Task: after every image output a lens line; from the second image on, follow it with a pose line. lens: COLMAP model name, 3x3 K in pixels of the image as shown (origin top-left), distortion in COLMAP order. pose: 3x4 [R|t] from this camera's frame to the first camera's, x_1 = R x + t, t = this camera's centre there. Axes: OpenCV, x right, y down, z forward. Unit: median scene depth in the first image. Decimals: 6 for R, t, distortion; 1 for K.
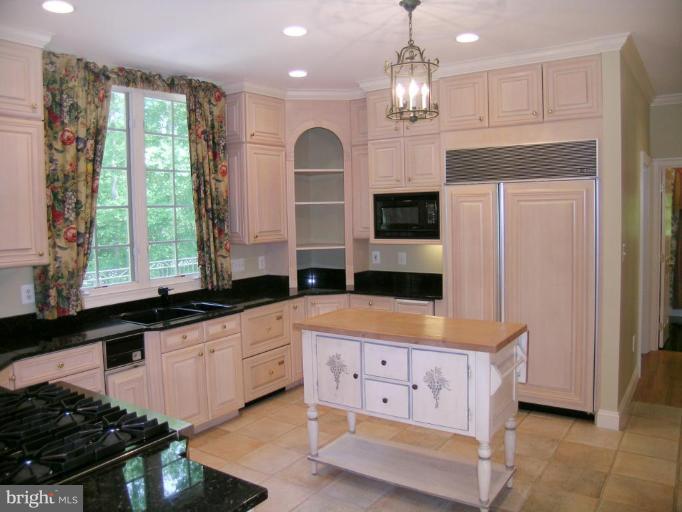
lens RADIAL K [[516.2, 0, 341.0], [0, 516.2, 256.0], [0, 0, 1]] dist [-0.099639, 0.004836]
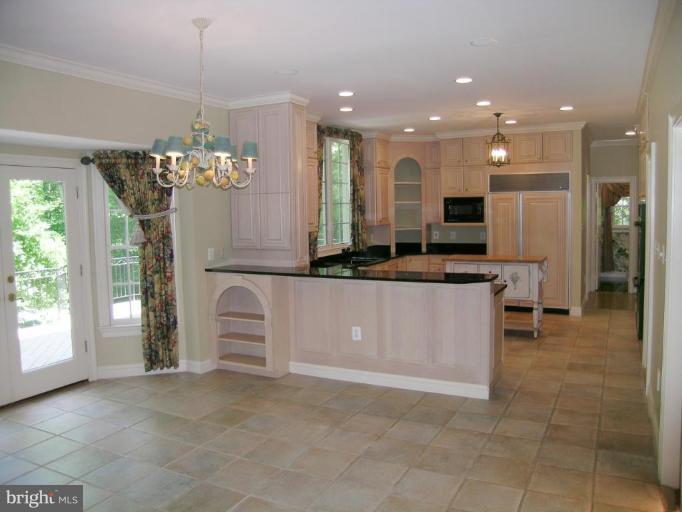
lens RADIAL K [[516.2, 0, 341.0], [0, 516.2, 256.0], [0, 0, 1]] dist [-0.099639, 0.004836]
pose [[0.992512, -0.006678, 0.121963, -0.524178], [0.006249, 0.999973, 0.003900, 0.073622], [-0.121986, -0.003109, 0.992527, -0.730171]]
